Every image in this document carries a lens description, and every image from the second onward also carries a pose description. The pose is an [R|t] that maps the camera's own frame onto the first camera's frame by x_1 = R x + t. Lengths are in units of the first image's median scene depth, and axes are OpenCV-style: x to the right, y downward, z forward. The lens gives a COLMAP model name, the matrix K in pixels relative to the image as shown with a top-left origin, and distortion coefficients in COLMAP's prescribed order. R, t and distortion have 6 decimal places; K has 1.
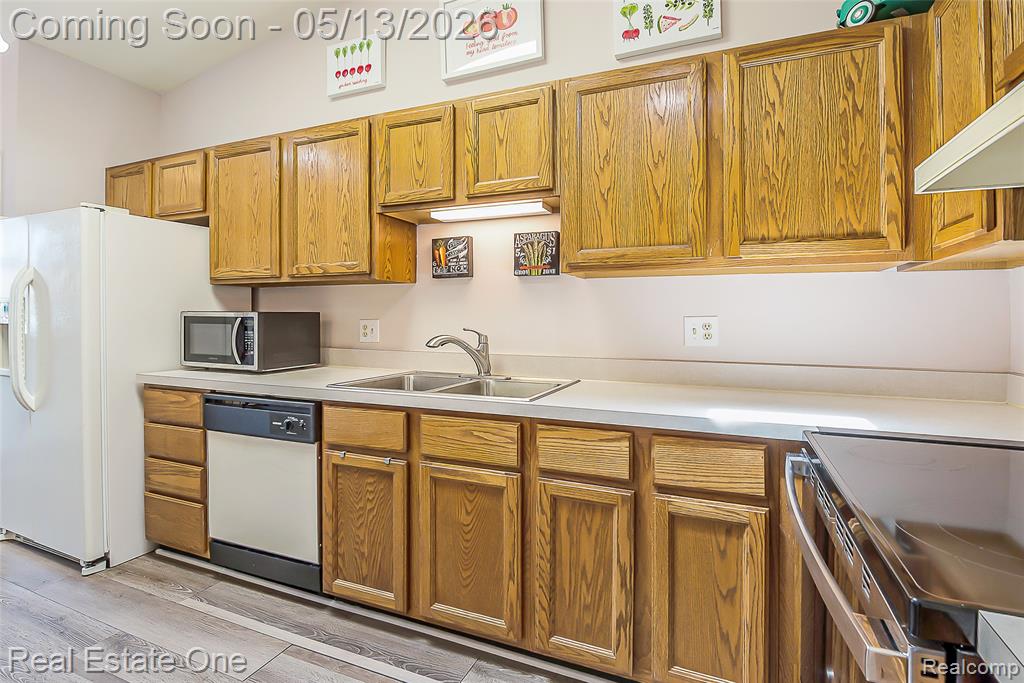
lens RADIAL K [[425.4, 0, 512.1], [0, 425.4, 322.3], [0, 0, 1]] dist [-0.000943, -0.000154]
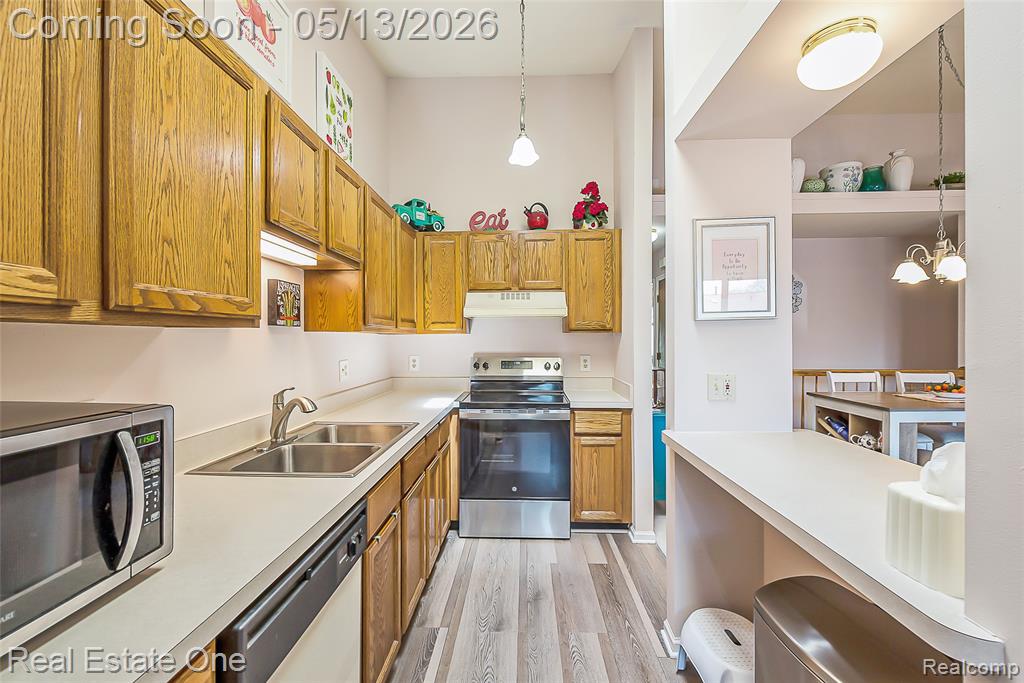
lens RADIAL K [[432.8, 0, 544.2], [0, 432.8, 342.0], [0, 0, 1]] dist [-0.001005, -0.000094]
pose [[-0.364693, -0.010880, 0.931064, -1.084087], [-0.008434, 0.999929, 0.008381, -0.087225], [-0.931090, -0.004796, -0.364759, 0.814949]]
